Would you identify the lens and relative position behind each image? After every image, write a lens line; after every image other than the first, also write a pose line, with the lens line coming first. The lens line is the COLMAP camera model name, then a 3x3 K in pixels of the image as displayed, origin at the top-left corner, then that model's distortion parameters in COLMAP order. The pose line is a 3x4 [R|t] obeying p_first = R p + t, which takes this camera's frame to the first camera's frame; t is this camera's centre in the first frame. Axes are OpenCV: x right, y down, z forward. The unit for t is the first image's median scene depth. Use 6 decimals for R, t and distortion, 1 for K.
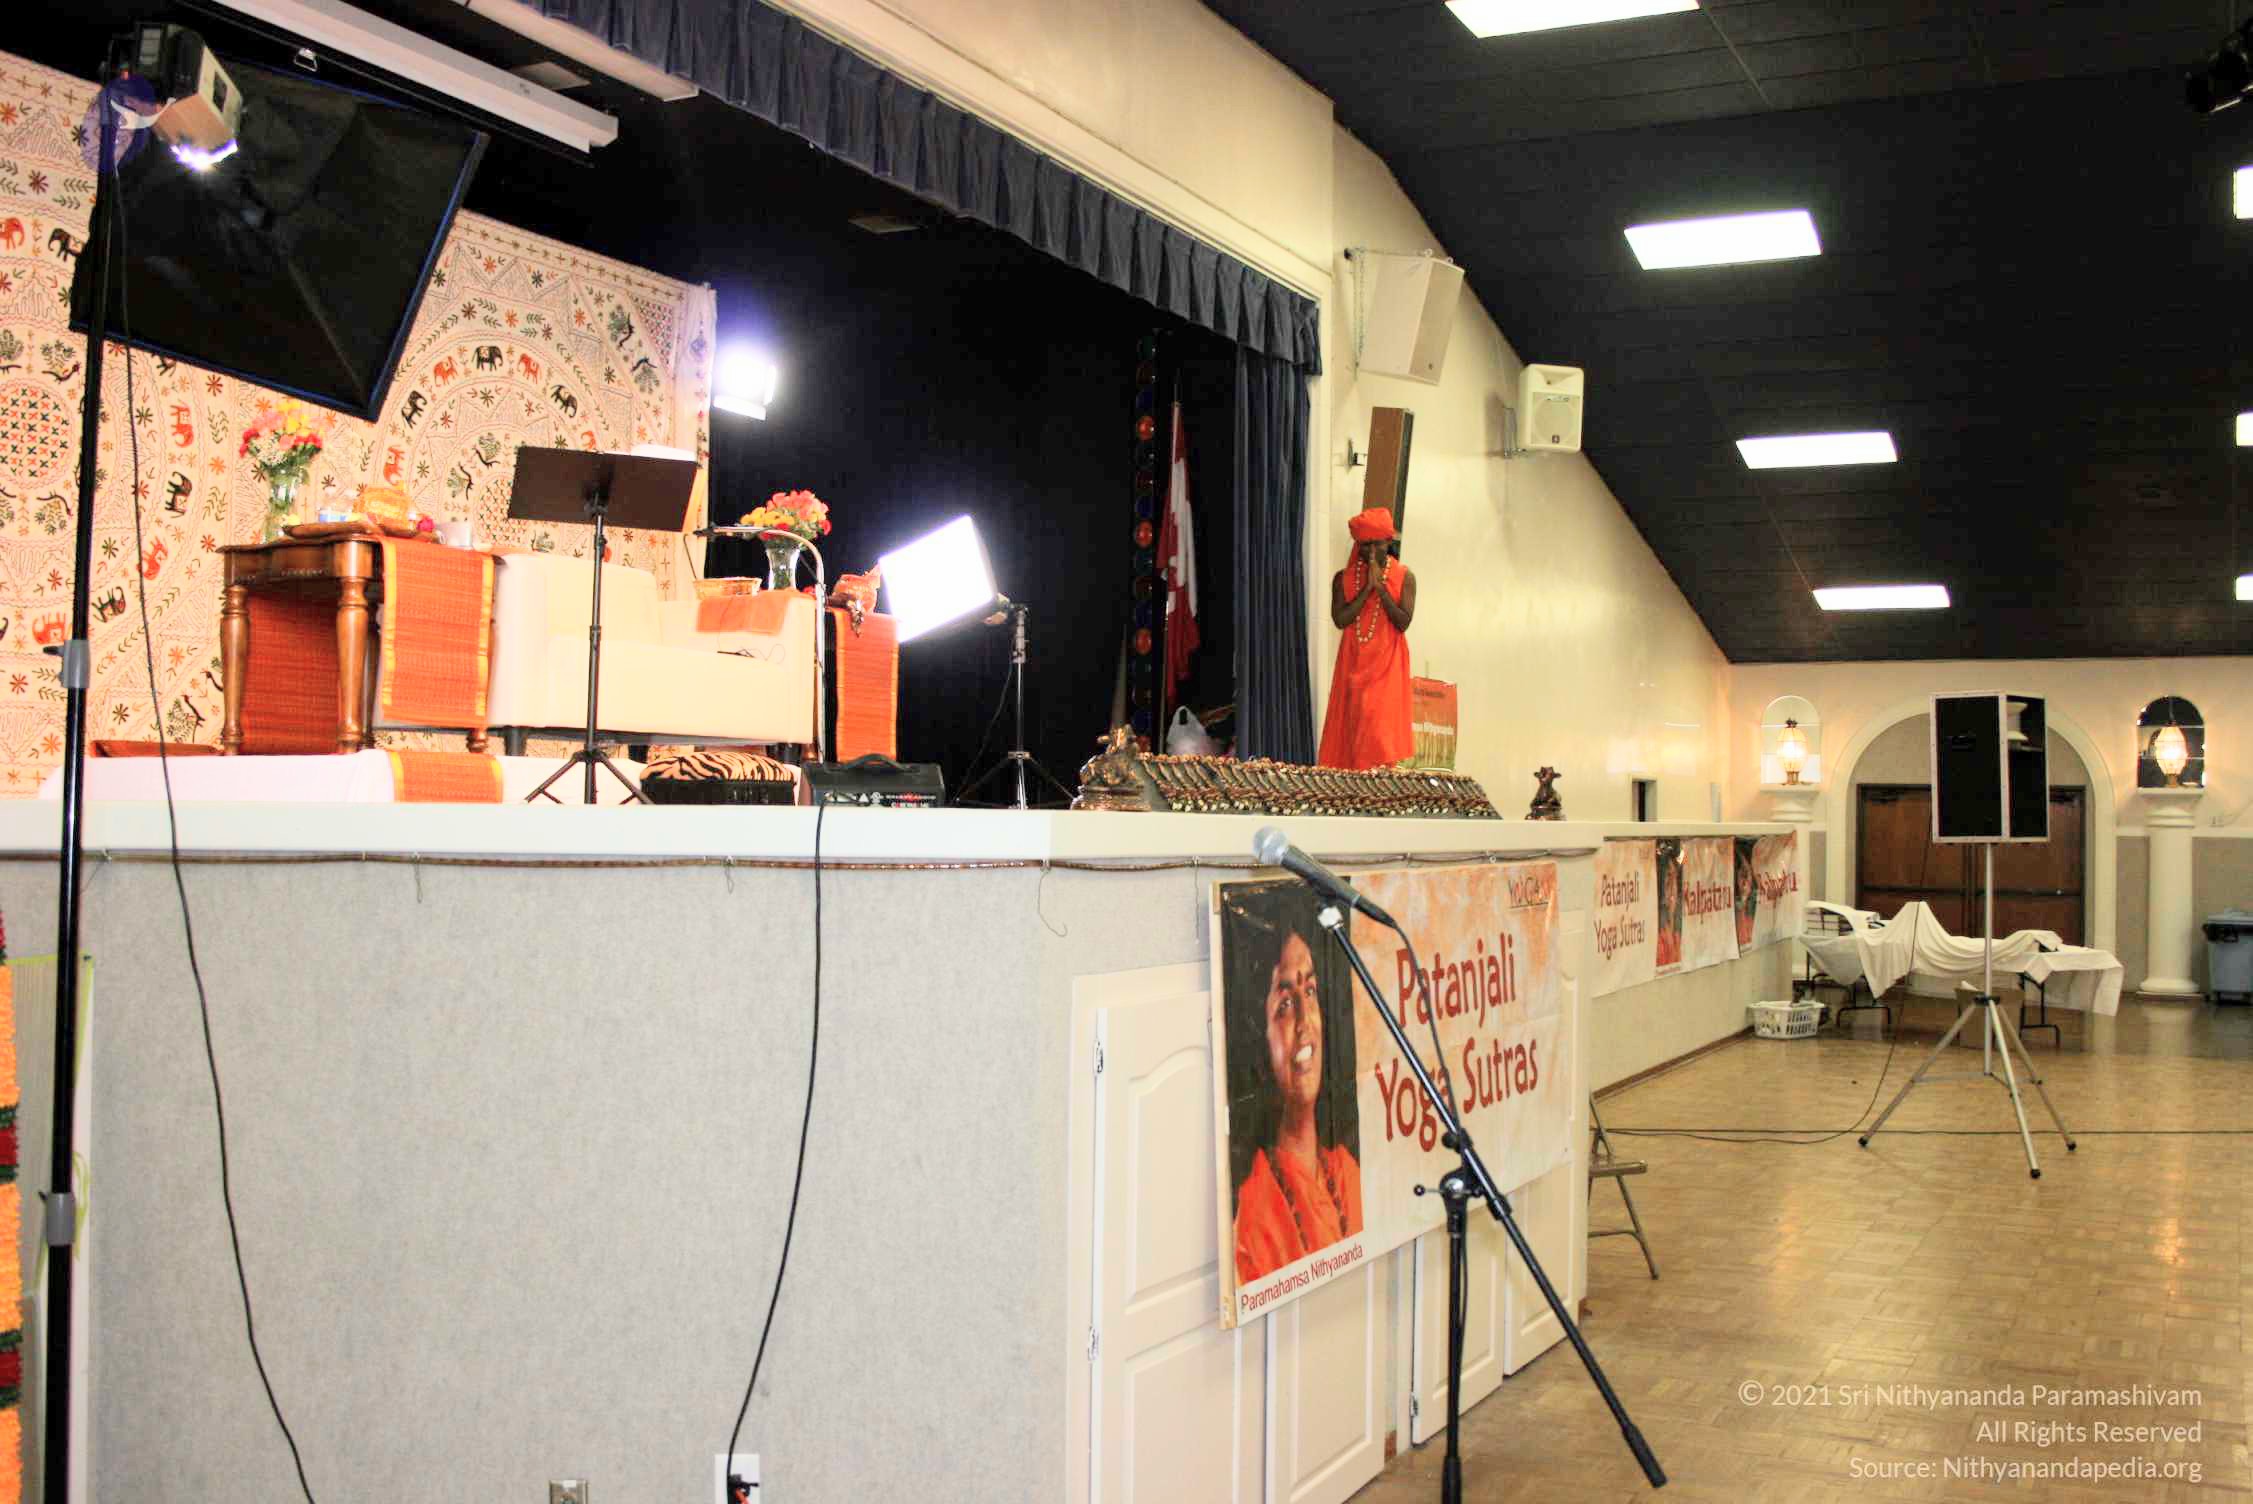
lens RADIAL K [[2212.9, 0, 1126.5], [0, 2212.9, 752.0], [0, 0, 1]] dist [-0.125135, 0.121703]
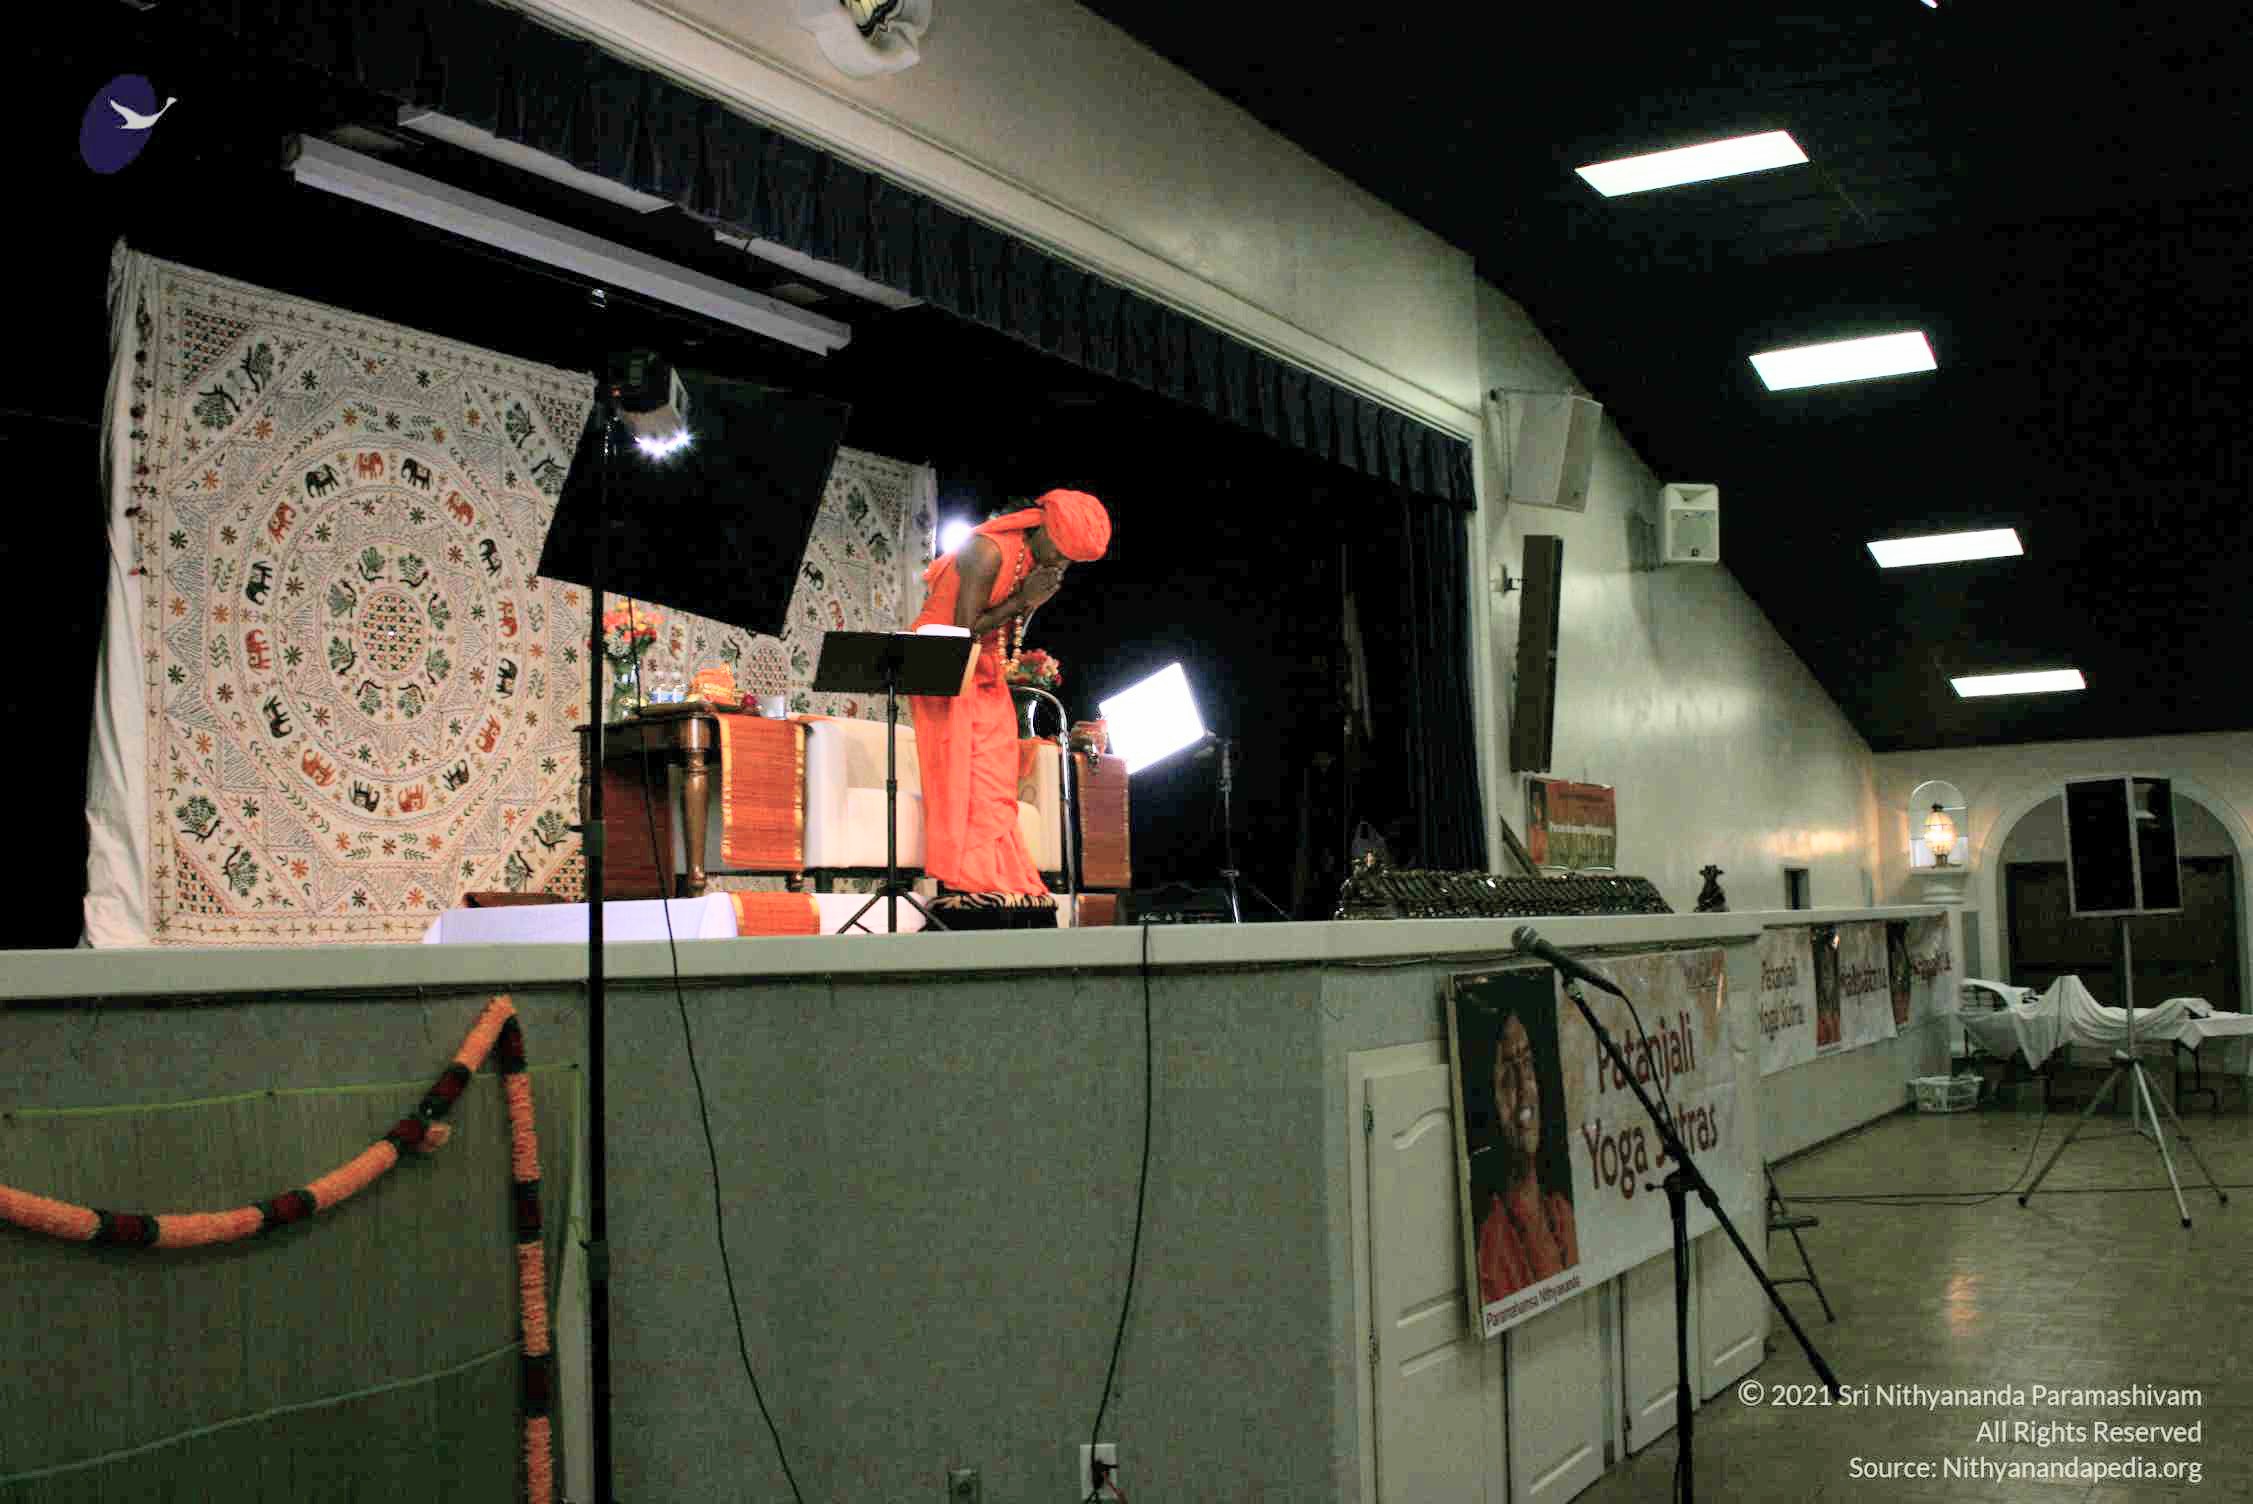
lens RADIAL K [[2212.9, 0, 1126.5], [0, 2212.9, 752.0], [0, 0, 1]] dist [-0.125135, 0.121703]
pose [[0.997091, -0.043895, -0.062320, -0.030951], [0.040687, 0.997827, -0.051830, -0.004330], [0.064459, 0.049144, 0.996710, -0.127712]]
